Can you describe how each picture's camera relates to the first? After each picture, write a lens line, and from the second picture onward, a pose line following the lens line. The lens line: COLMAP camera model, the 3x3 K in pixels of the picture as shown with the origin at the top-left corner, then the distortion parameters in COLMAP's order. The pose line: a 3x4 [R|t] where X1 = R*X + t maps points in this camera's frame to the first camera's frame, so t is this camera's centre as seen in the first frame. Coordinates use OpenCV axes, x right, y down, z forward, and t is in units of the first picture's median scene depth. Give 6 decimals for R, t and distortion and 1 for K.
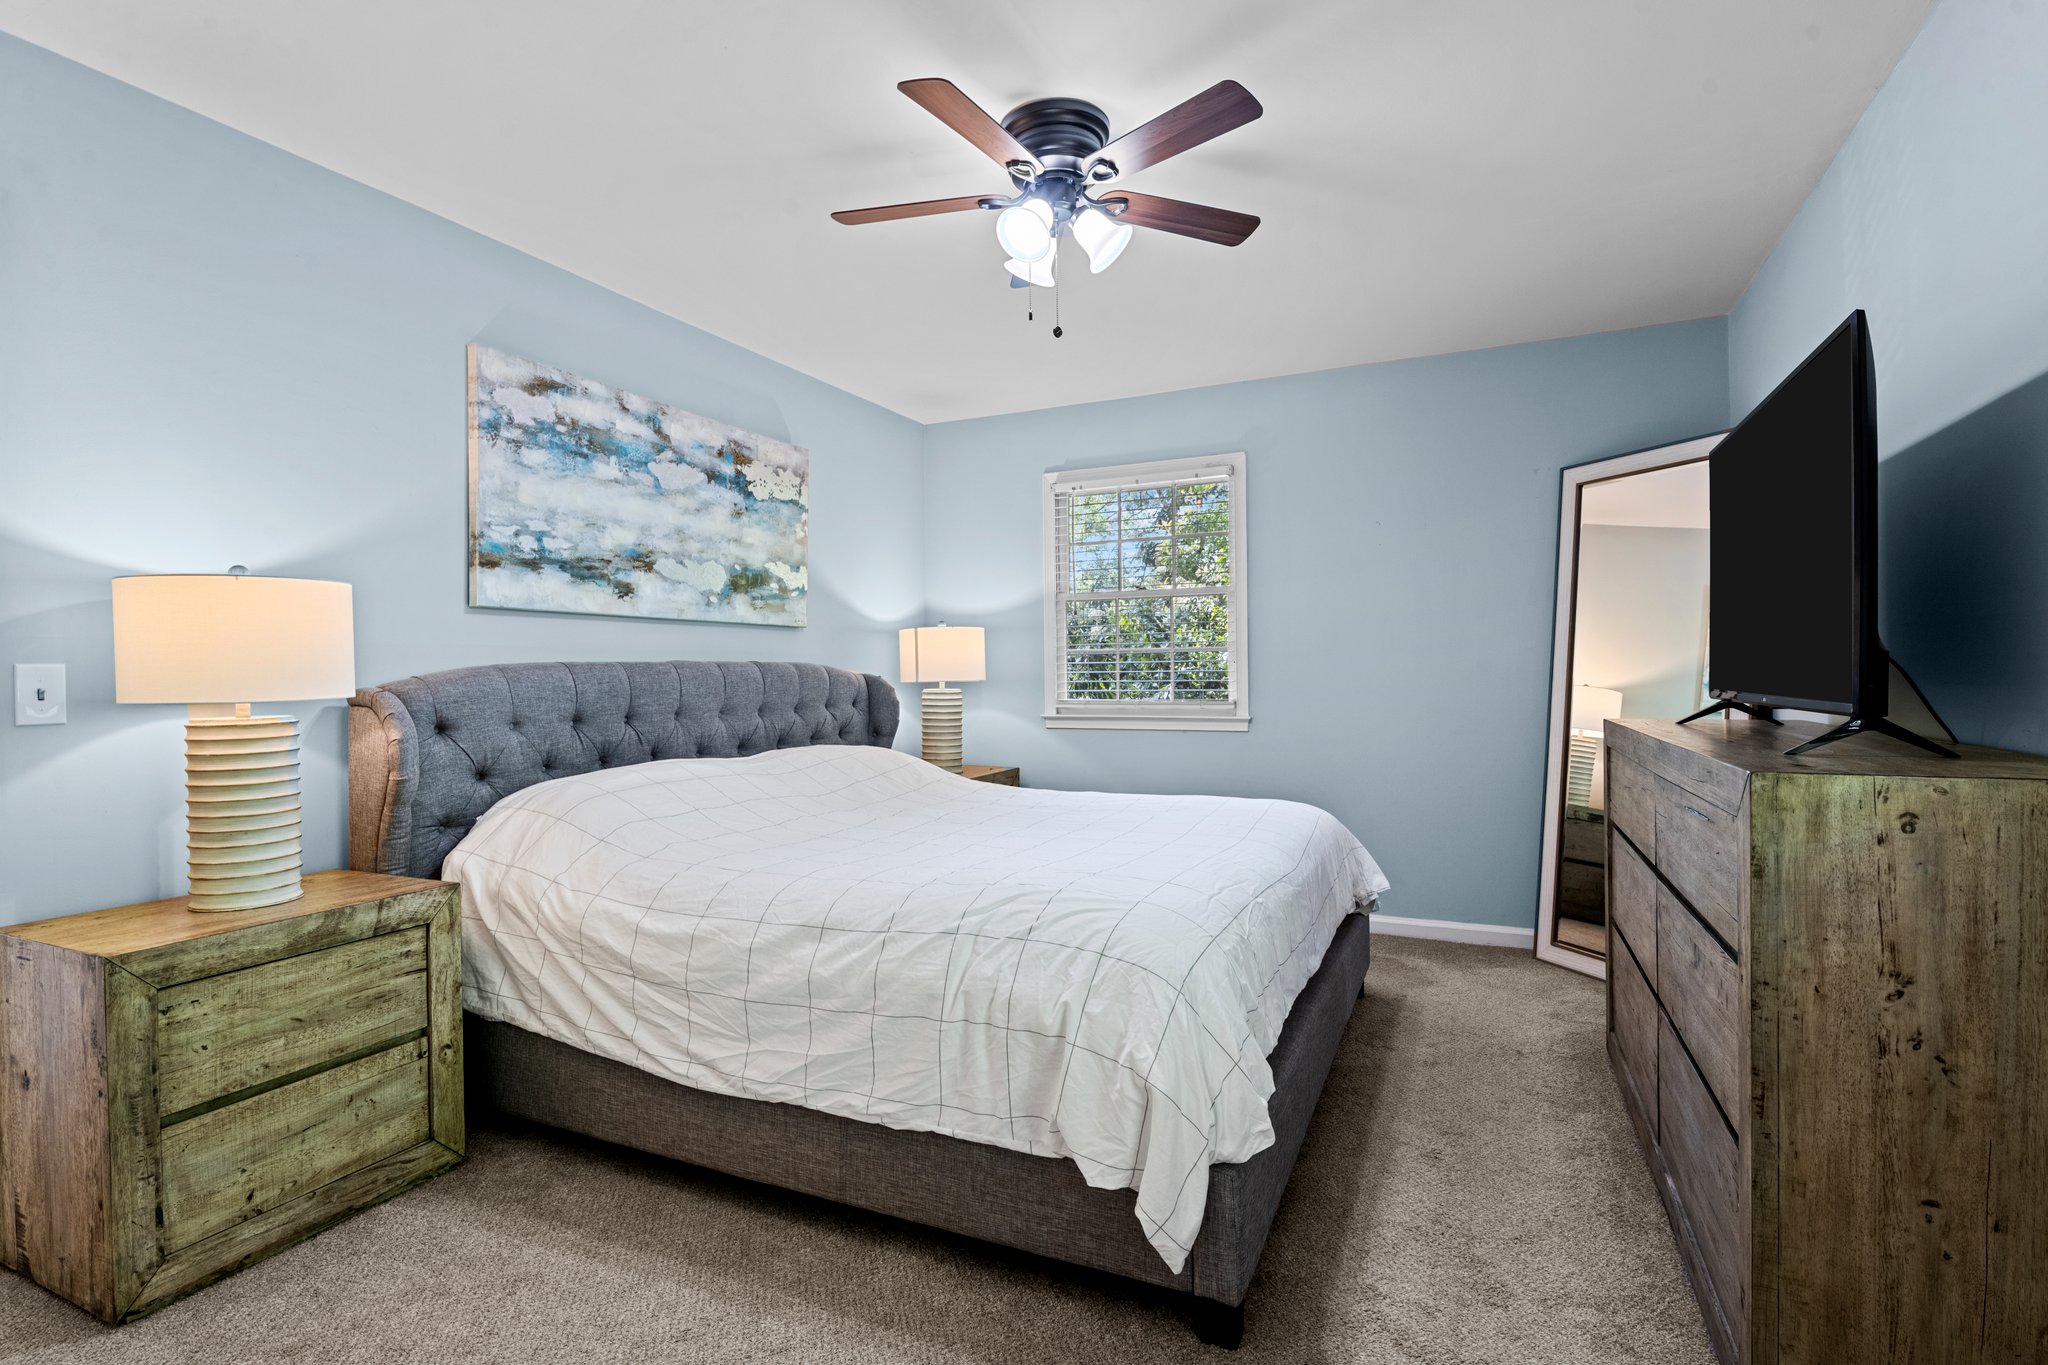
lens RADIAL K [[974.2, 0, 1024.0], [0, 974.2, 682.5], [0, 0, 1]] dist [0.002598, 0.000150]
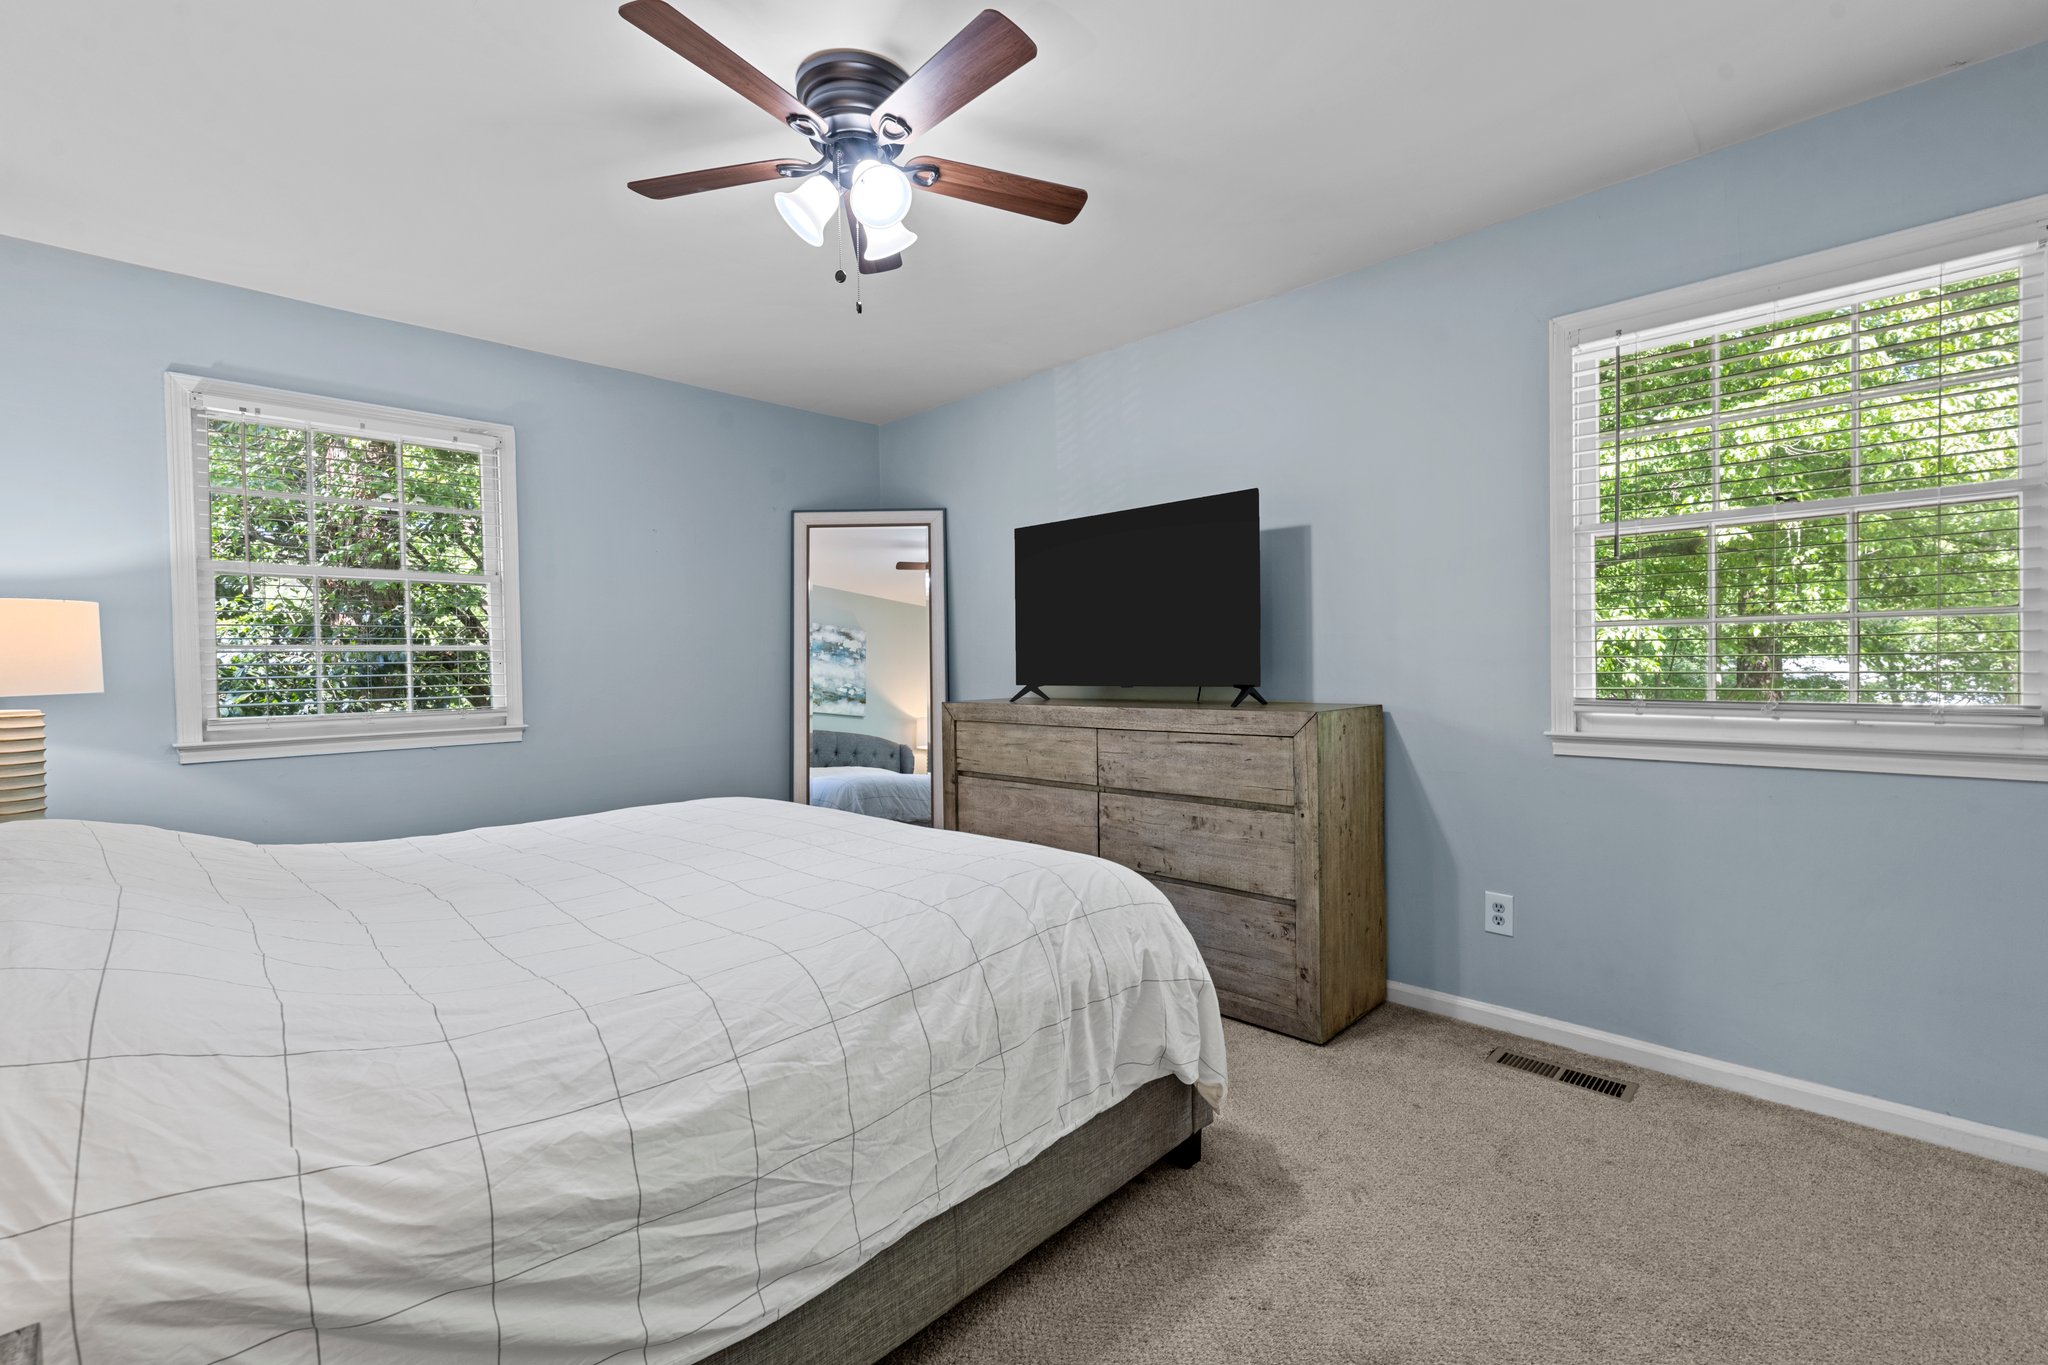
lens RADIAL K [[876.9, 0, 1024.0], [0, 876.9, 682.5], [0, 0, 1]] dist [-0.000538, -0.000071]
pose [[0.332760, -0.017531, 0.942849, -0.762789], [0.022874, 0.999683, 0.010515, -0.003108], [-0.942734, 0.018068, 0.333055, 0.607115]]
